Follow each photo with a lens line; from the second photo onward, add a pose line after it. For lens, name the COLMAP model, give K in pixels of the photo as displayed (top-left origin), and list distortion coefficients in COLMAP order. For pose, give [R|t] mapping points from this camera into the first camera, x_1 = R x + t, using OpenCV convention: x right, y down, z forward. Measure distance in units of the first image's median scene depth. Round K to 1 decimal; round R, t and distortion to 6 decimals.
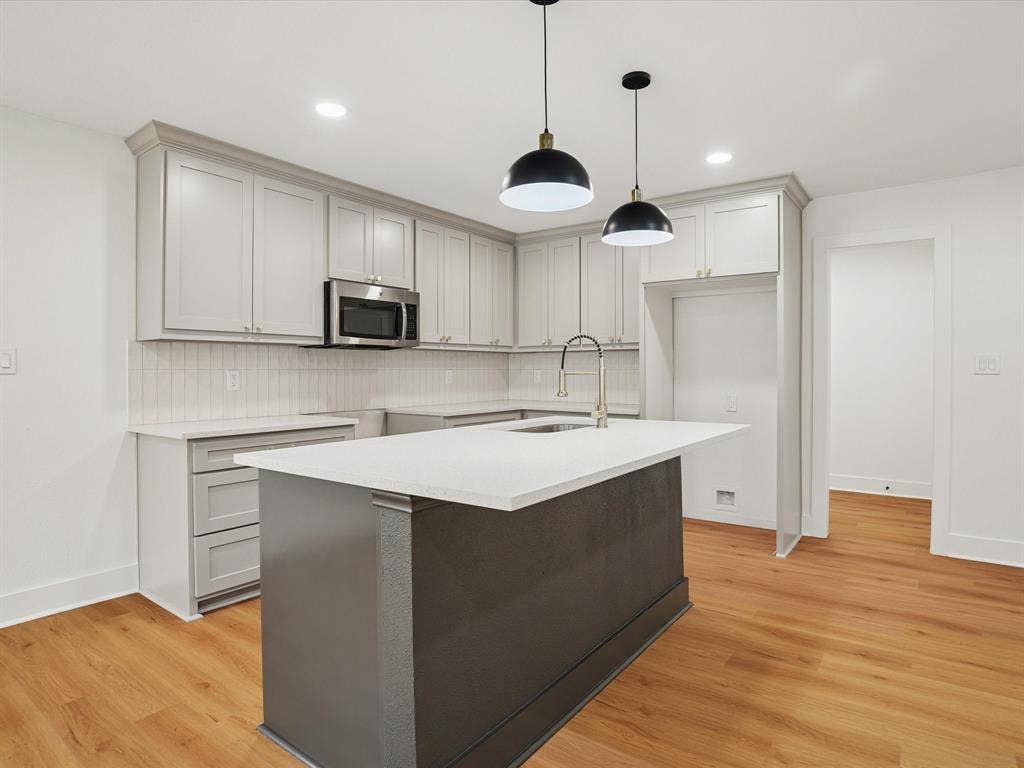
lens RADIAL K [[572.5, 0, 516.4], [0, 572.5, 377.4], [0, 0, 1]] dist [-0.042537, 0.005833]
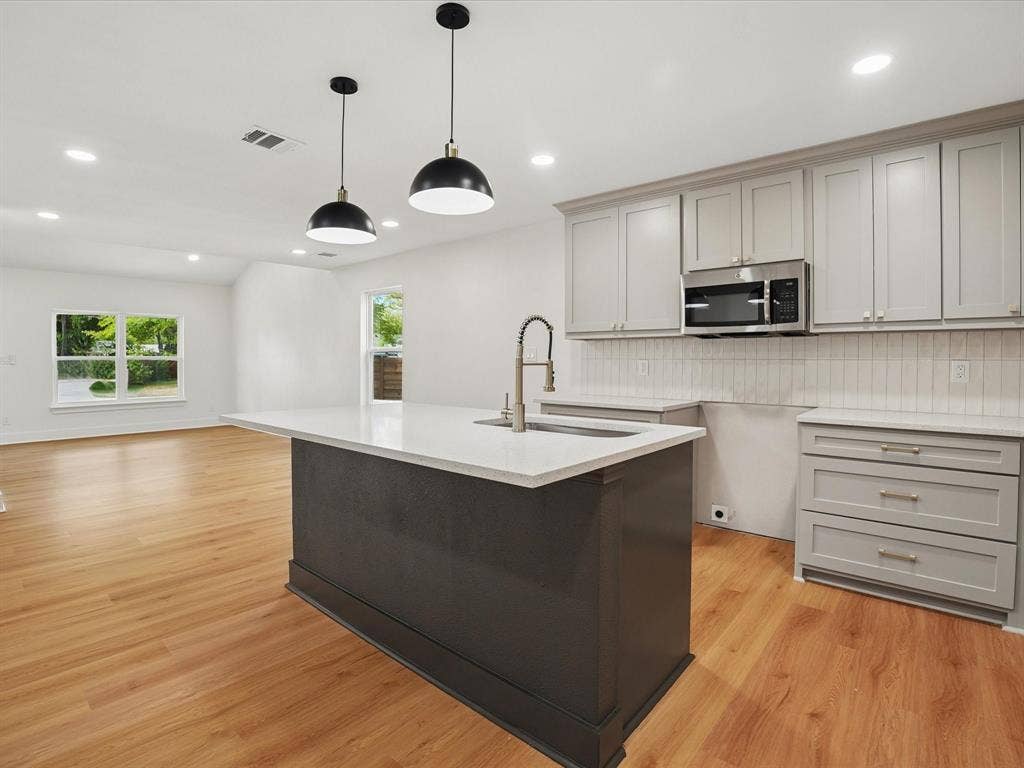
lens RADIAL K [[511.1, 0, 524.5], [0, 511.1, 375.4], [0, 0, 1]] dist [-0.049124, 0.003333]
pose [[-0.064715, 0.033122, -0.997354, 0.633970], [-0.014640, 0.999310, 0.034136, -0.012021], [0.997796, 0.016811, -0.064185, 0.771420]]
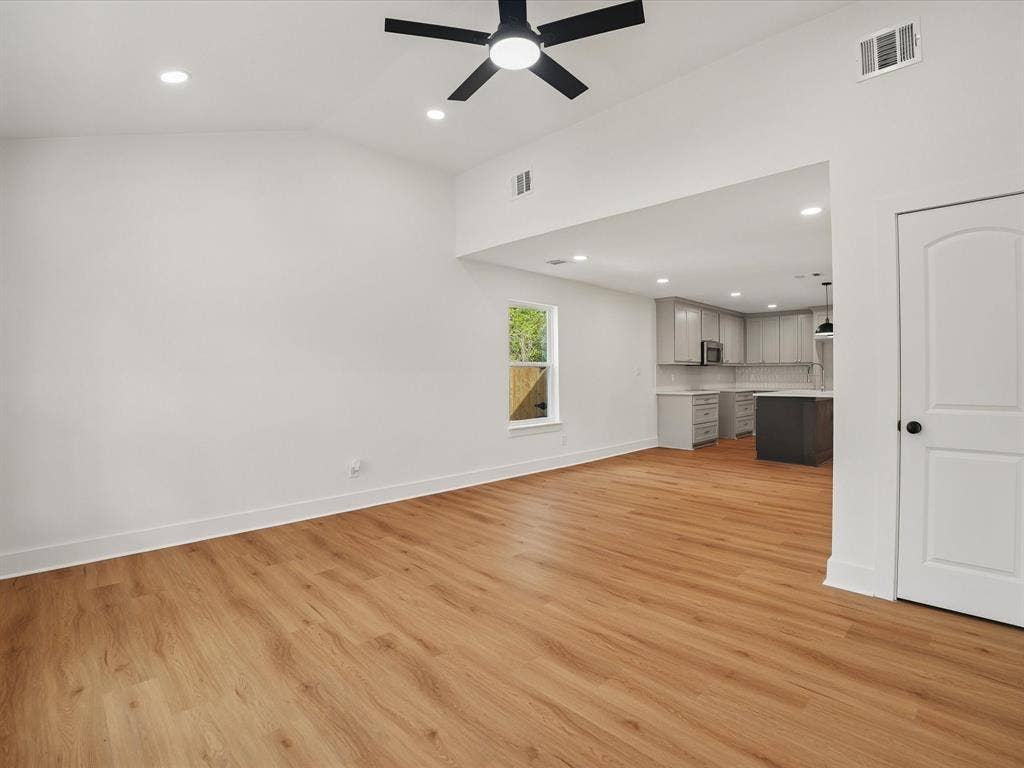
lens RADIAL K [[511.1, 0, 524.5], [0, 511.1, 374.5], [0, 0, 1]] dist [-0.049124, 0.003333]
pose [[0.992169, 0.000159, -0.124904, -0.878995], [-0.001768, 0.999917, -0.012773, 0.022220], [0.124892, 0.012894, 0.992087, -1.534202]]
